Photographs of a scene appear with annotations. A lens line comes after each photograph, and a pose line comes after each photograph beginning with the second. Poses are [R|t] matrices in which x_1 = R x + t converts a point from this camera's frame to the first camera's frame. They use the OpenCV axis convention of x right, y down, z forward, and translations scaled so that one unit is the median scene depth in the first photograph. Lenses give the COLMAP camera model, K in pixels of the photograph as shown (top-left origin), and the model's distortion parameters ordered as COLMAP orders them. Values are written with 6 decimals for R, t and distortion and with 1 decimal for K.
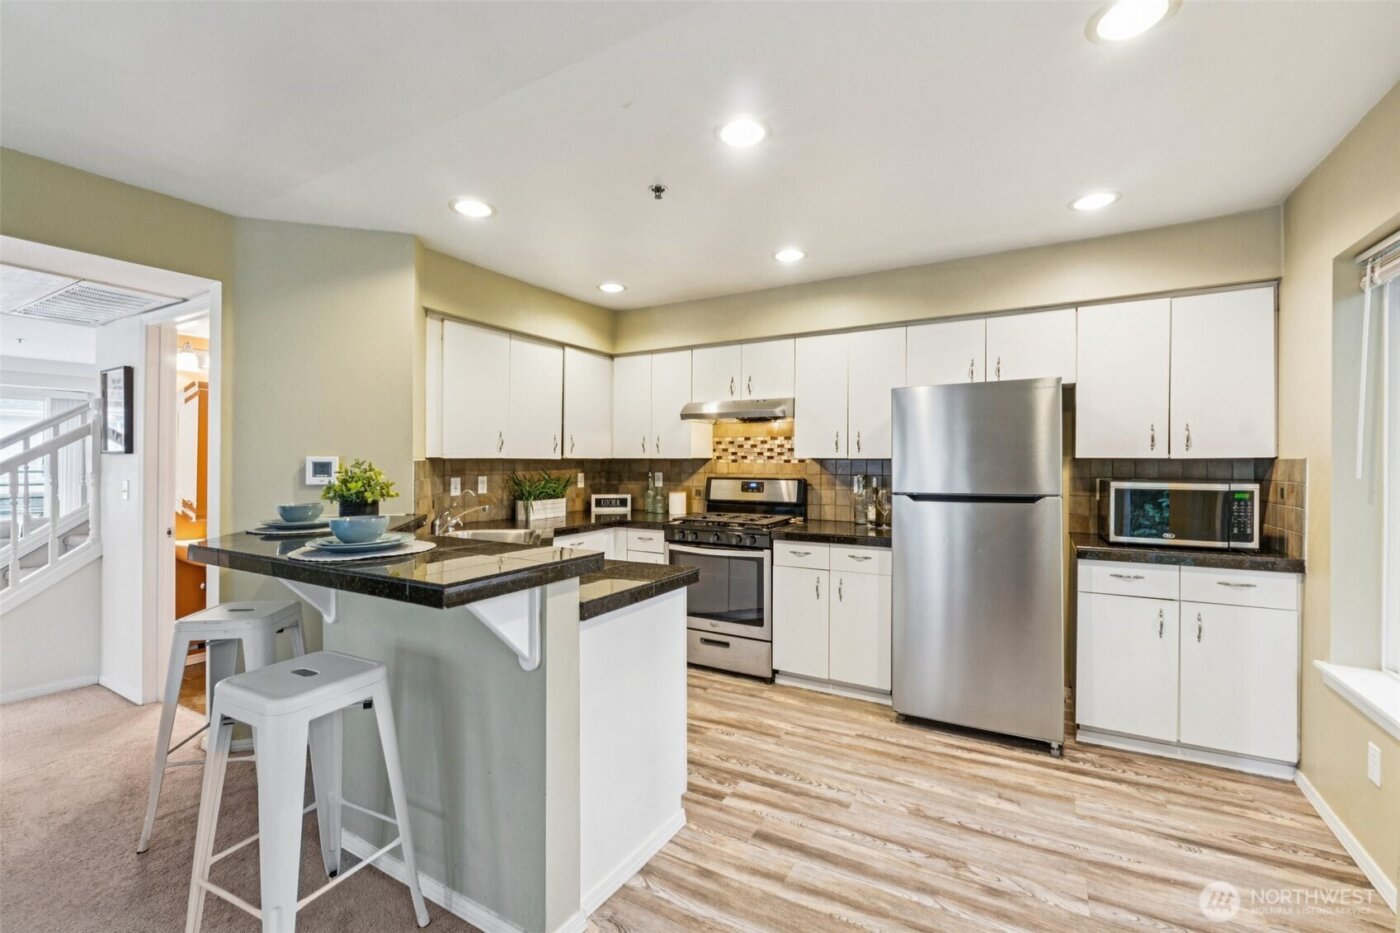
lens RADIAL K [[590.1, 0, 706.2], [0, 590.1, 461.0], [0, 0, 1]] dist [-0.001313, 0.000189]
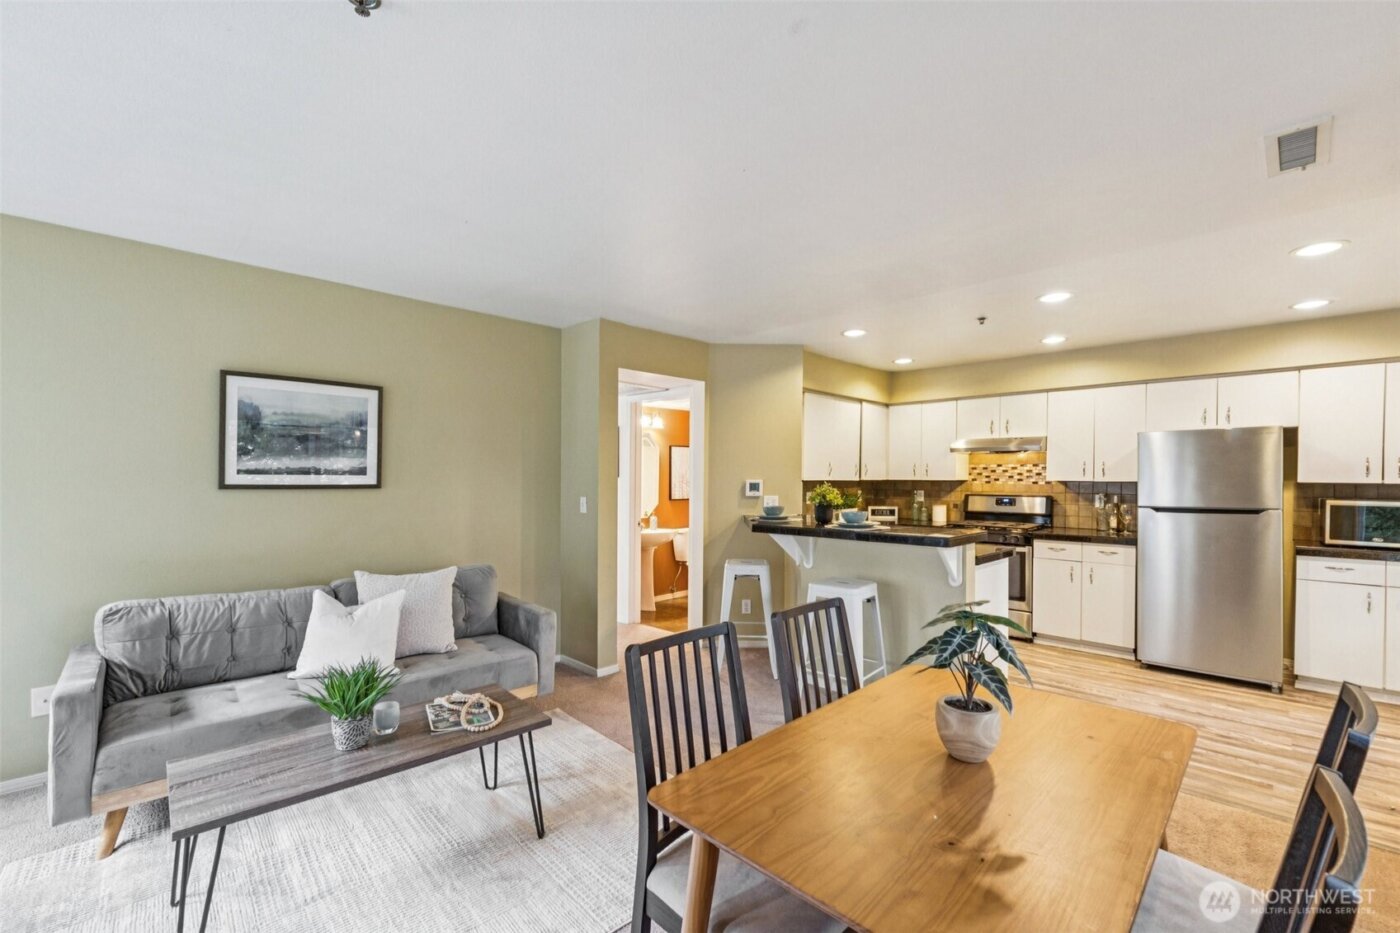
lens RADIAL K [[590.1, 0, 698.0], [0, 590.1, 480.0], [0, 0, 1]] dist [-0.001313, 0.000189]
pose [[0.964403, 0.003520, -0.264415, -0.300687], [-0.002768, 0.999991, 0.003217, -0.009867], [0.264424, -0.002371, 0.964404, -0.589193]]
